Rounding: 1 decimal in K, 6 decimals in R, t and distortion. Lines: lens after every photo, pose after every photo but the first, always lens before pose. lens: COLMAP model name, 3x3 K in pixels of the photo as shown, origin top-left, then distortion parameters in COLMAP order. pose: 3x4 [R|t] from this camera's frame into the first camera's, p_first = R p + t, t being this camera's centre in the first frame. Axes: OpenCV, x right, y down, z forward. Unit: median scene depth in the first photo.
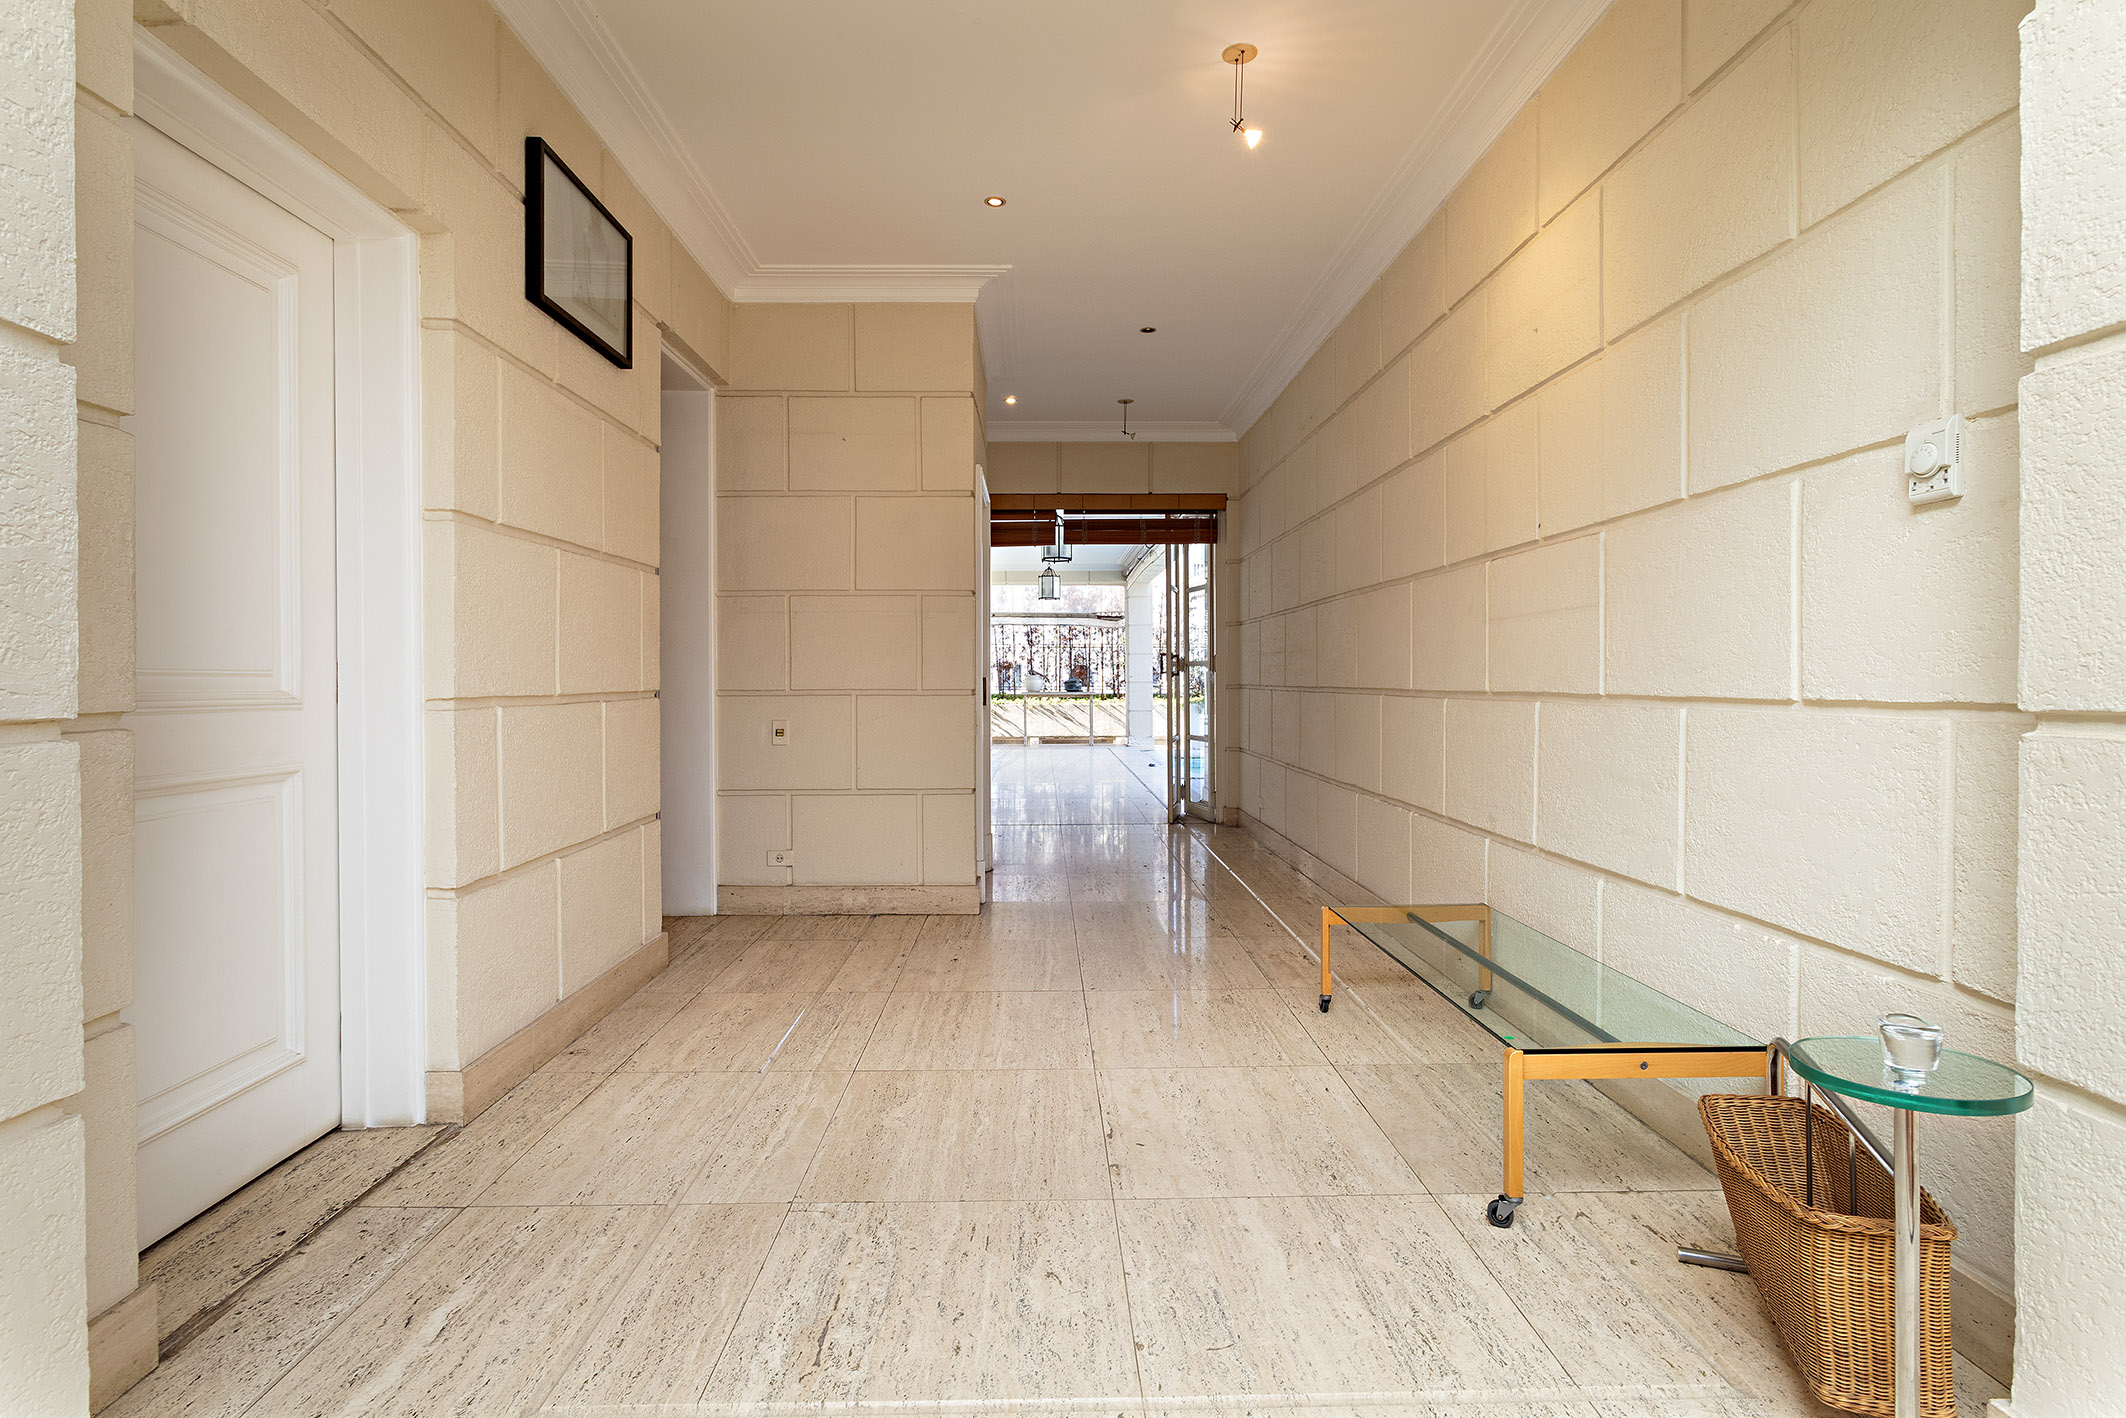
lens RADIAL K [[1021.1, 0, 1035.8], [0, 1021.1, 684.7], [0, 0, 1]] dist [0.001989, 0.000854]
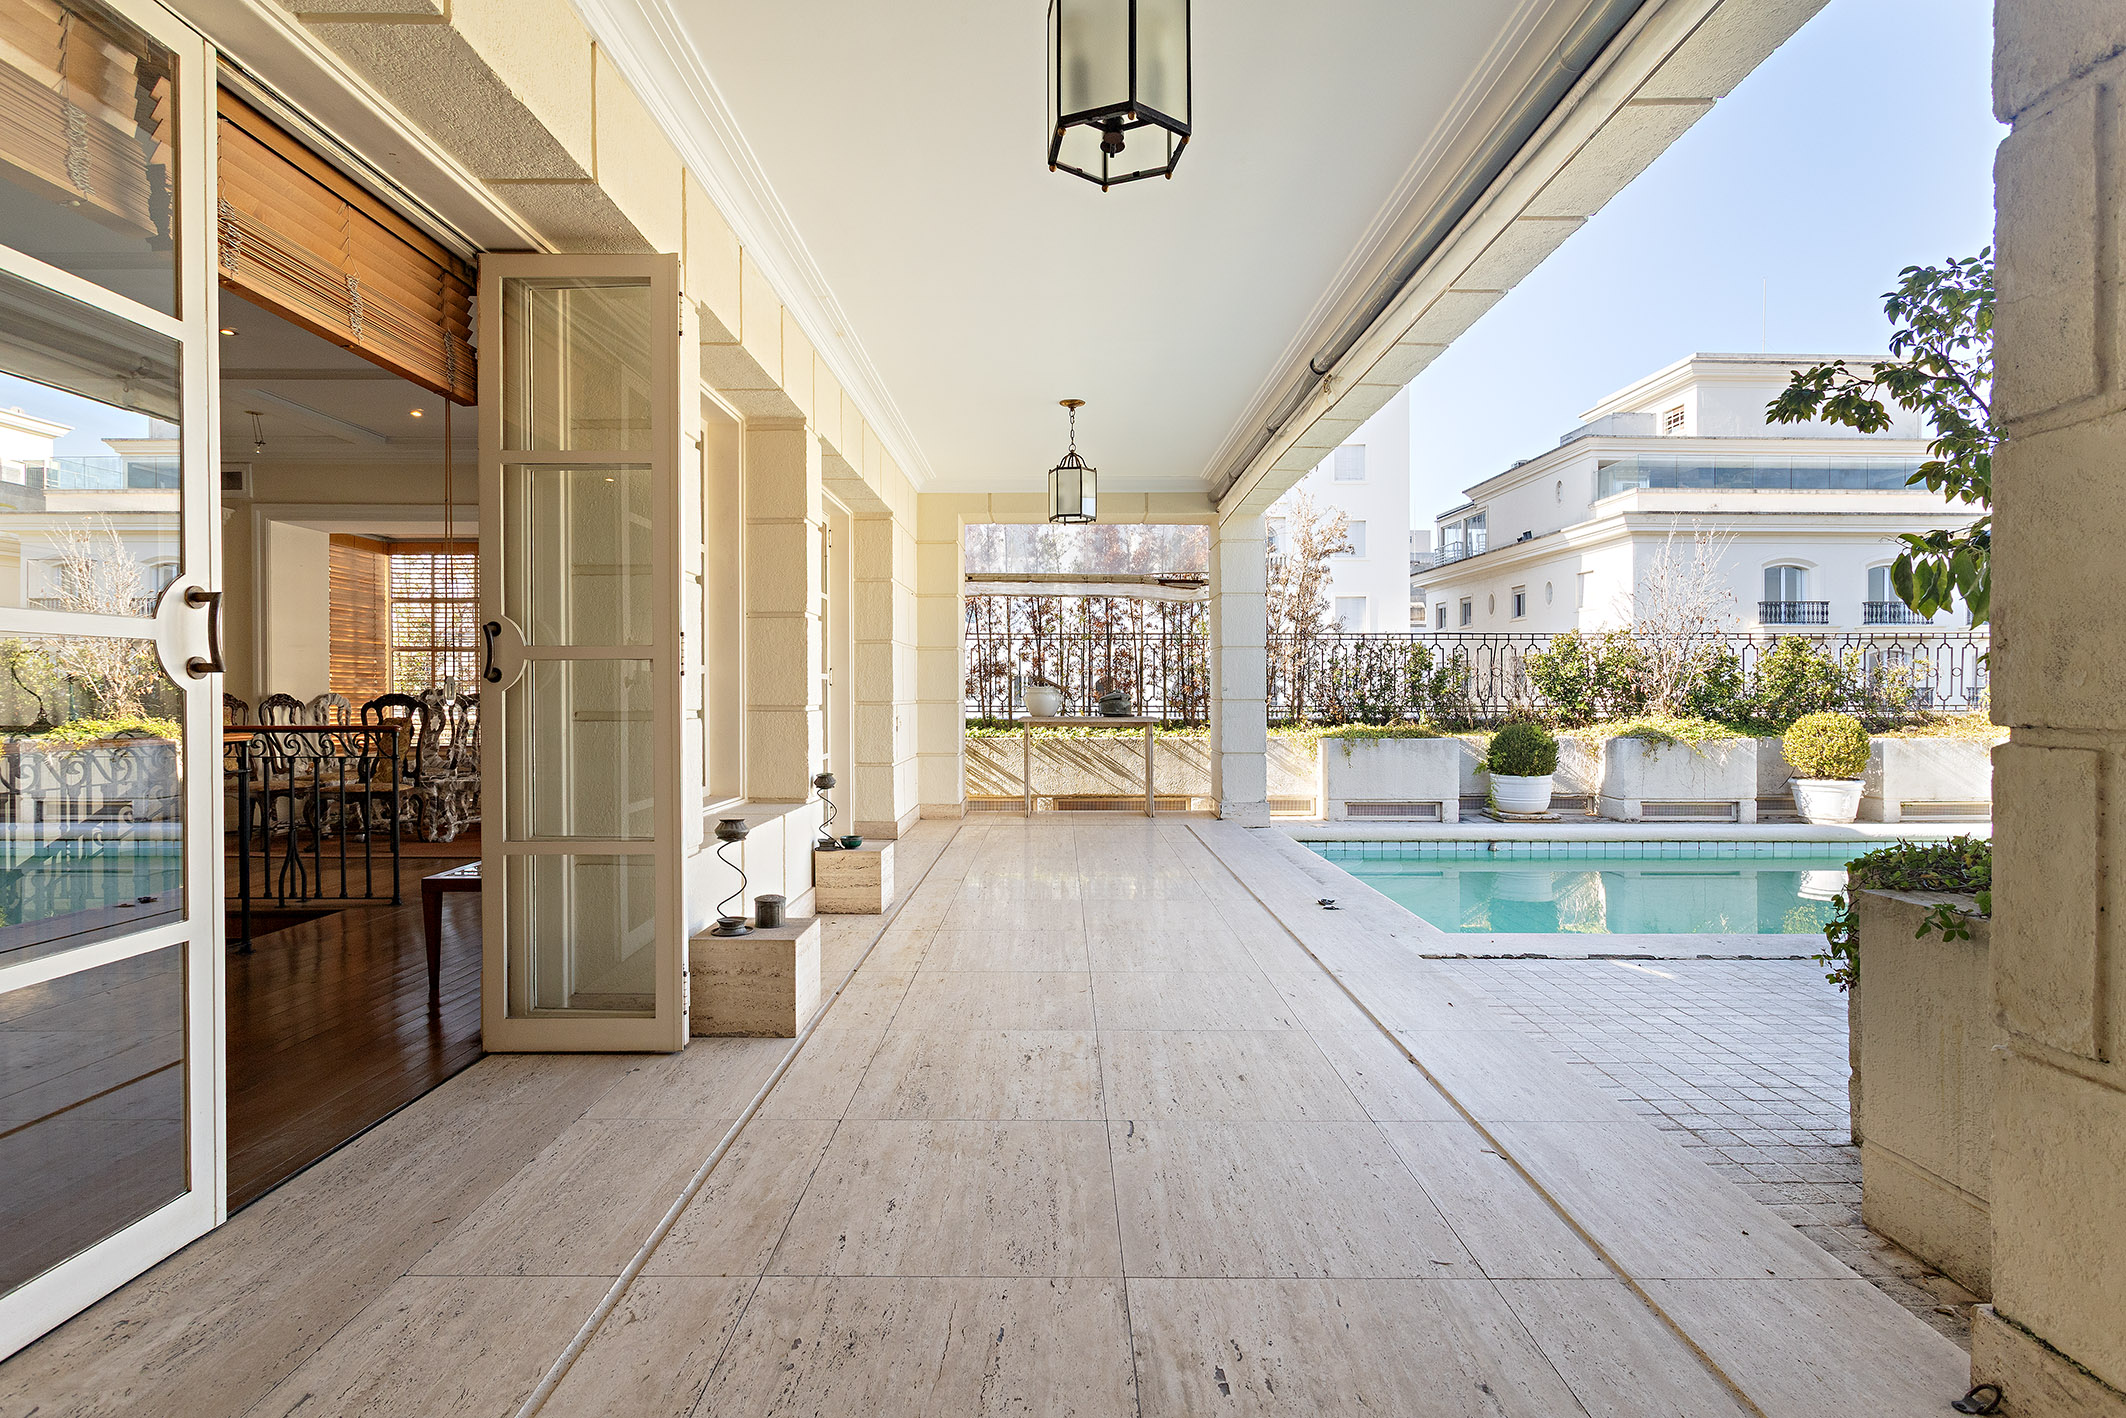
lens RADIAL K [[1053.2, 0, 1054.7], [0, 1053.2, 699.7], [0, 0, 1]] dist [-0.002797, 0.000659]
pose [[0.999993, 0.000489, 0.003737, 0.002011], [-0.000479, 0.999996, -0.002874, -0.000506], [-0.003739, 0.002872, 0.999989, 0.421795]]
